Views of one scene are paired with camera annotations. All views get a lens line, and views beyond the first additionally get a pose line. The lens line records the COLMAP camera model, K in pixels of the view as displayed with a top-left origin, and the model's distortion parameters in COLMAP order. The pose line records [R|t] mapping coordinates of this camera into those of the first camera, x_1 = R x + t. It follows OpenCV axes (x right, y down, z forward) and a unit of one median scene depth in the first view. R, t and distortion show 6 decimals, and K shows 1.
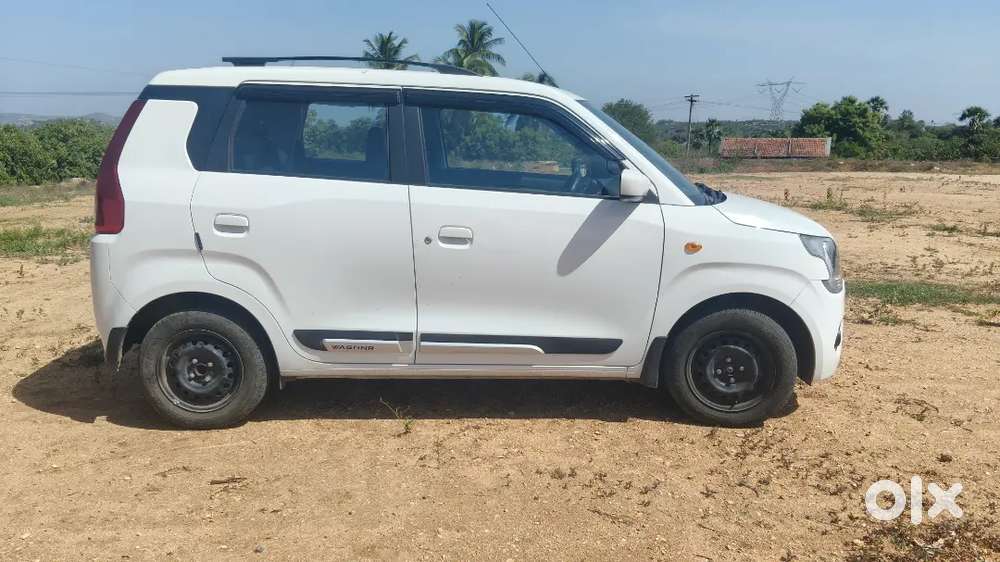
lens RADIAL K [[819.2, 0, 500.0], [0, 819.2, 281.0], [0, 0, 1]] dist [0.117425, -0.219458]
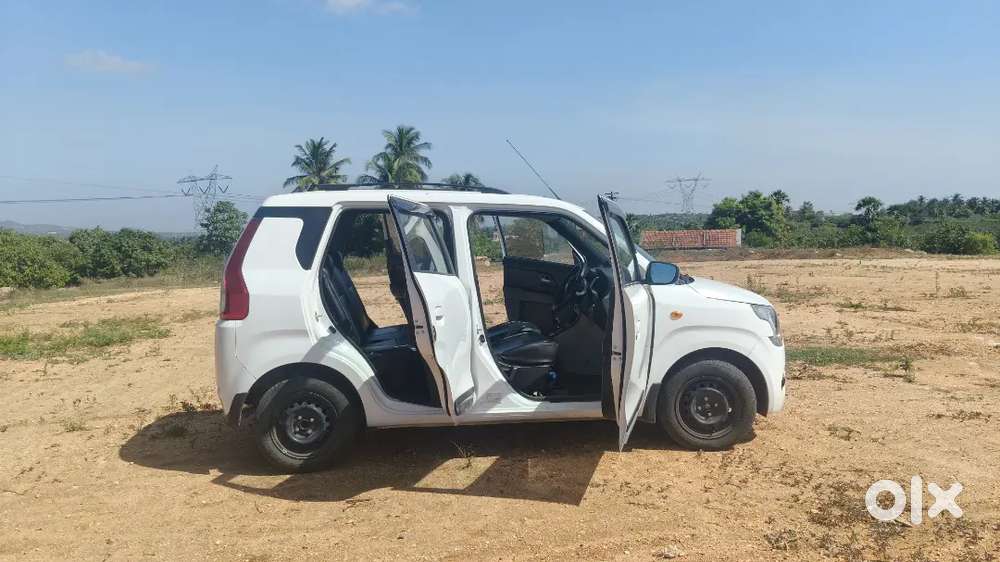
lens RADIAL K [[819.2, 0, 500.0], [0, 819.2, 281.0], [0, 0, 1]] dist [0.117425, -0.219458]
pose [[0.995317, -0.029316, 0.092114, -0.095772], [0.039750, 0.992735, -0.113565, 0.024582], [-0.088115, 0.116695, 0.989251, -0.174418]]
